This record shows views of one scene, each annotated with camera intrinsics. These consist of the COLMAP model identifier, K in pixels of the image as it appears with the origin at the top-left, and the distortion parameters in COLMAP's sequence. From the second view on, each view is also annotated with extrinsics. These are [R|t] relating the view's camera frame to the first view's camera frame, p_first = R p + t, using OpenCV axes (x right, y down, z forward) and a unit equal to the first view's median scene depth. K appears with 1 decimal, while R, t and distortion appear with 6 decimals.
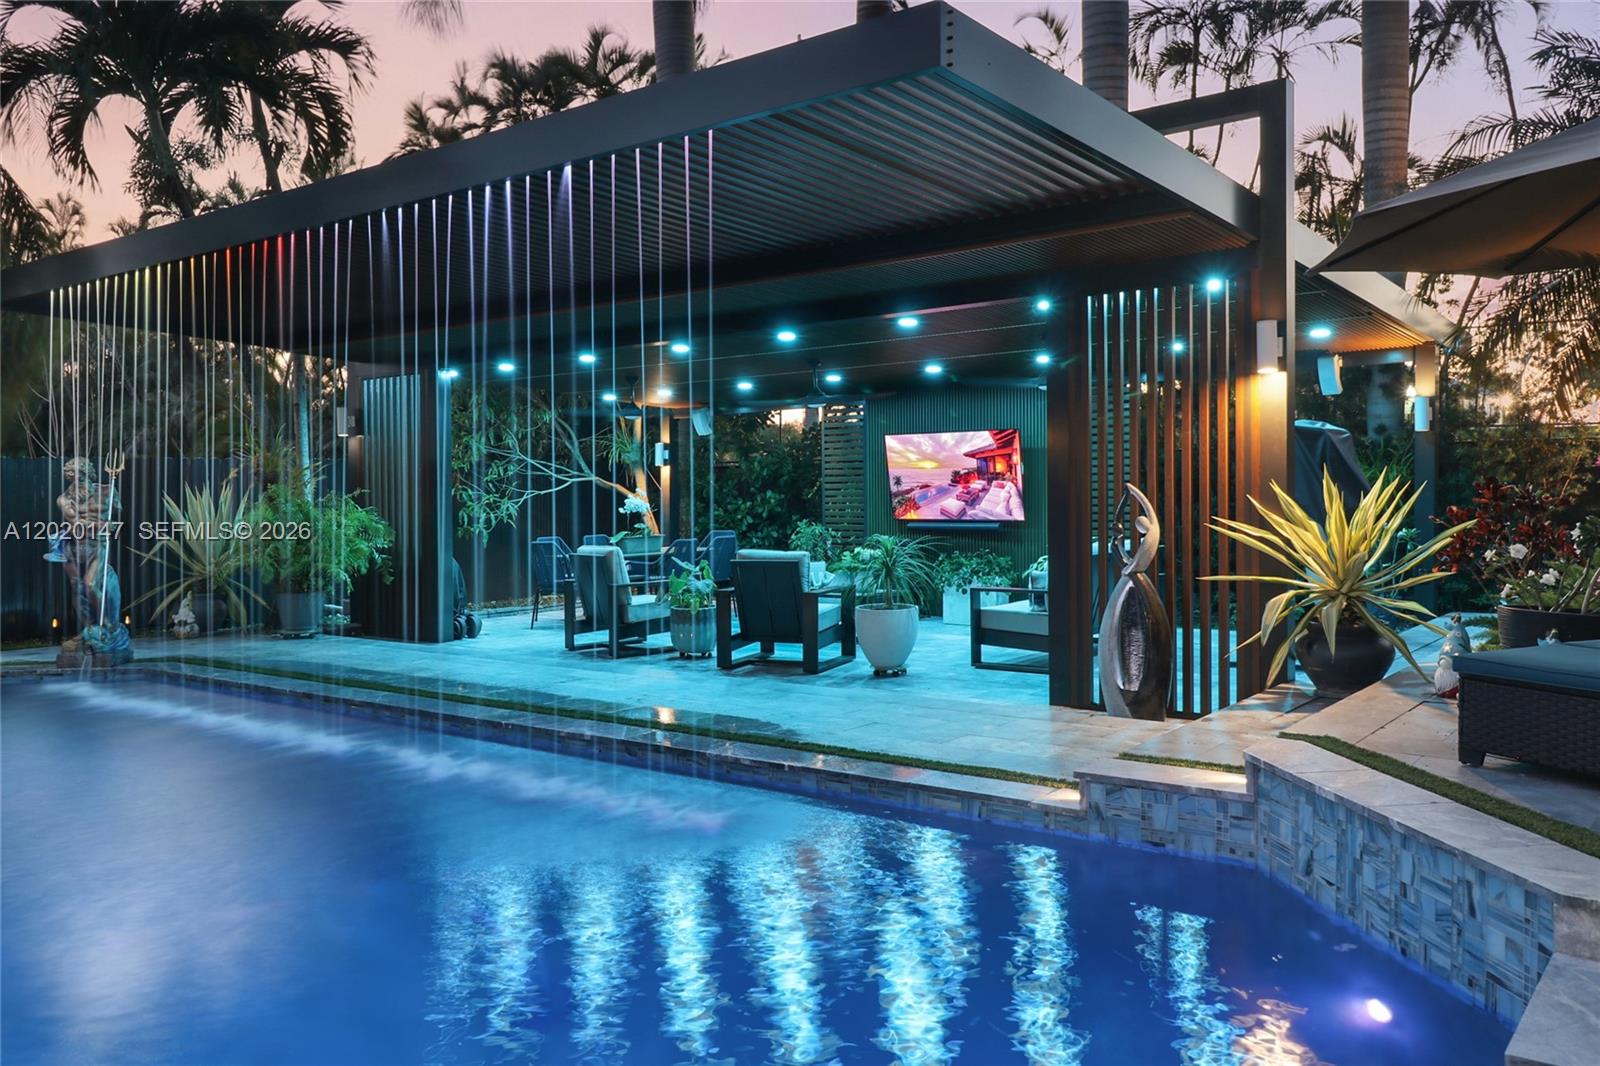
lens RADIAL K [[1302.8, 0, 794.4], [0, 1302.8, 555.3], [0, 0, 1]] dist [0.056020, 0.002811]
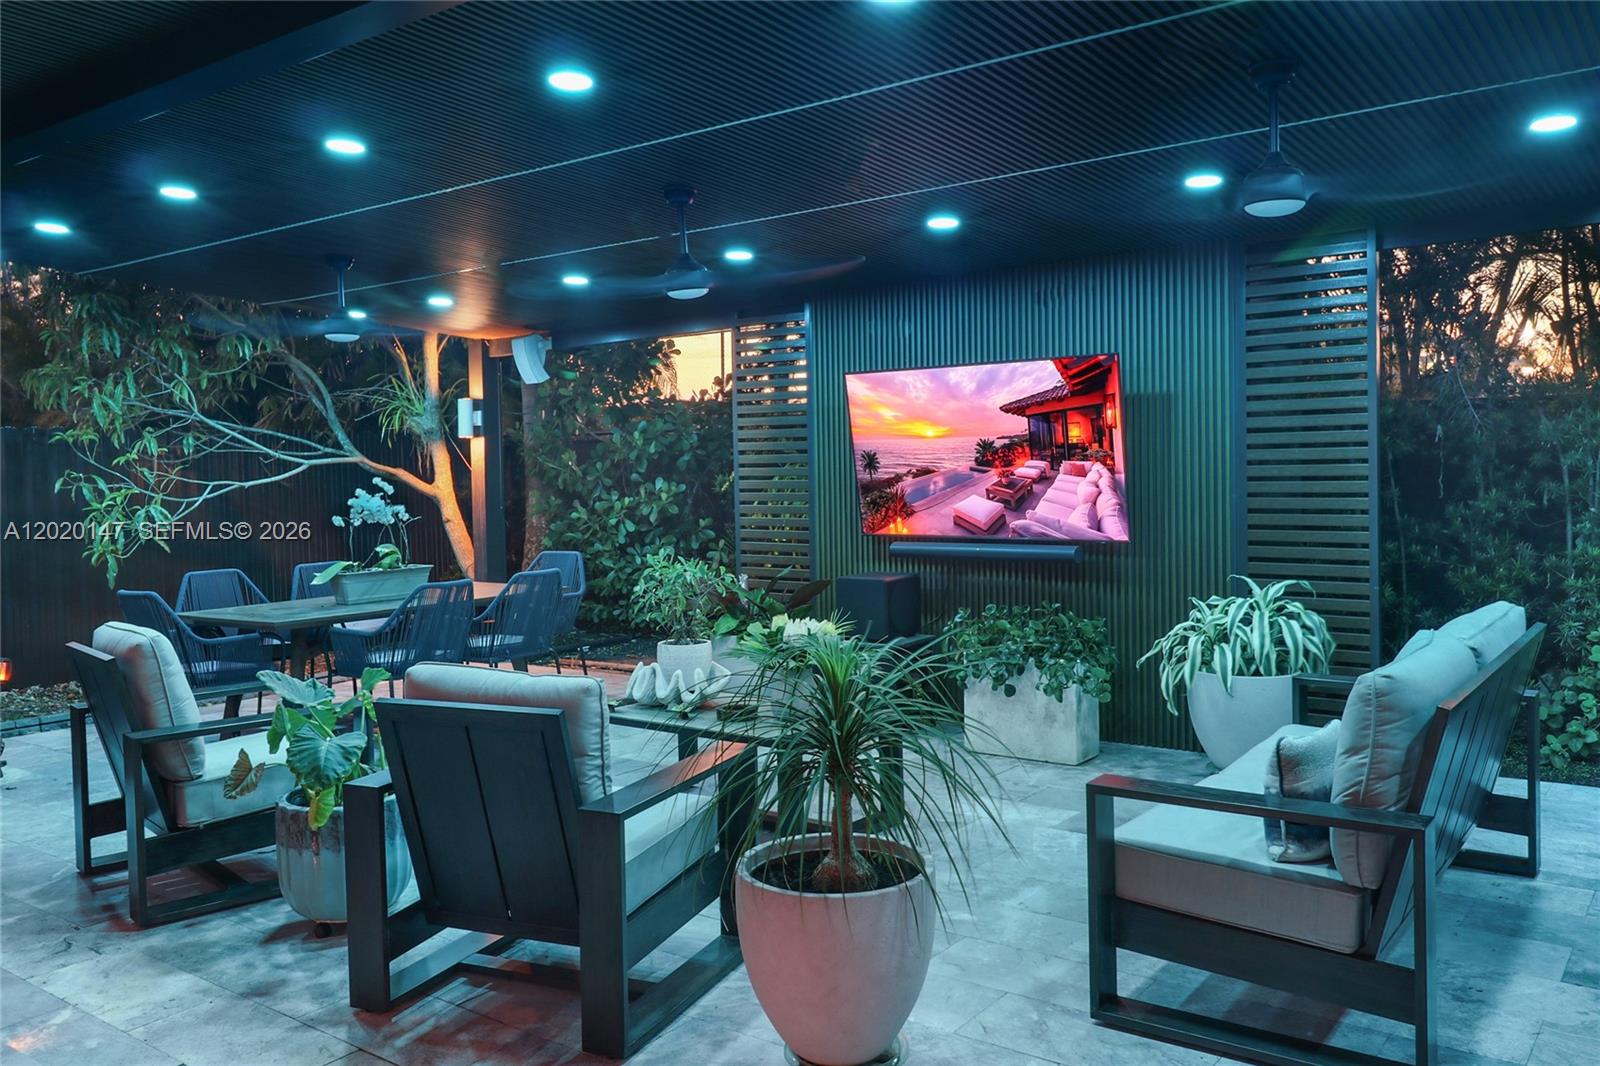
lens RADIAL K [[1251.9, 0, 866.1], [0, 1251.9, 531.0], [0, 0, 1]] dist [0.005228, 0.000785]
pose [[0.997433, -0.008573, 0.071092, 0.044439], [0.008639, 0.999962, -0.000627, -0.030903], [-0.071084, 0.001239, 0.997470, 0.533936]]
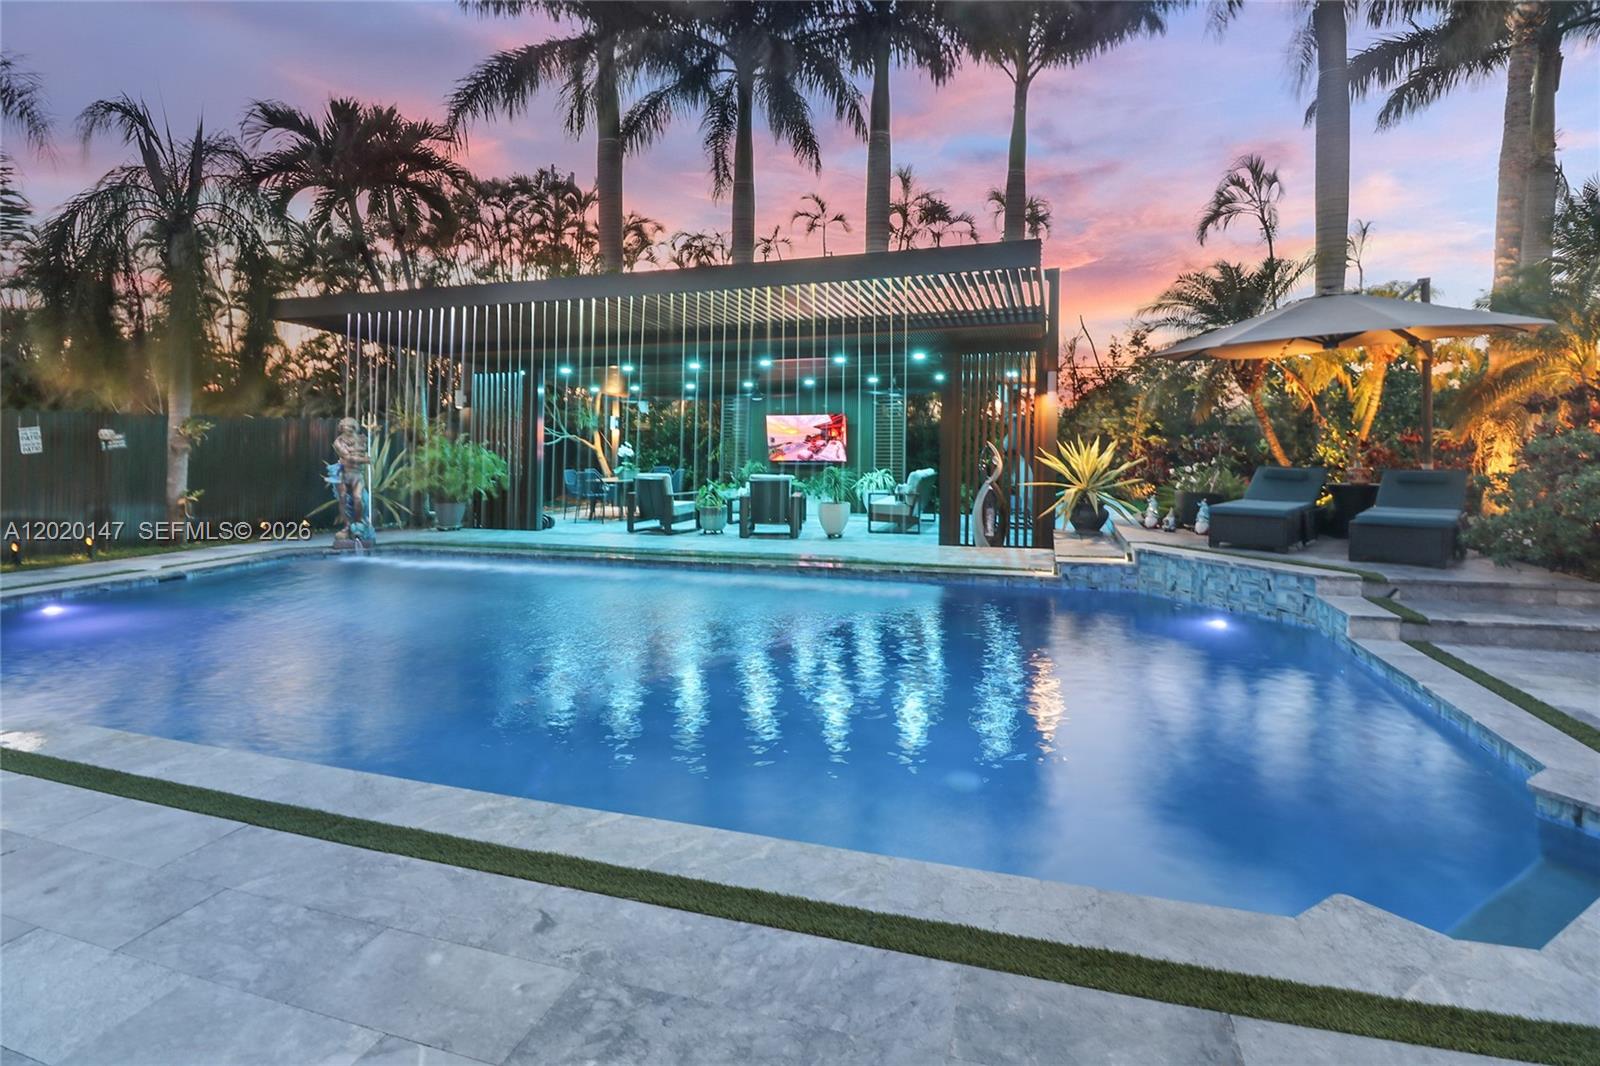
lens RADIAL K [[781.0, 0, 799.5], [0, 781.0, 477.5], [0, 0, 1]] dist [0.014258, -0.000152]
pose [[0.933006, -0.001767, 0.359855, -0.307934], [0.006451, 0.999909, -0.011816, 0.011177], [-0.359802, 0.013345, 0.932933, -0.067259]]
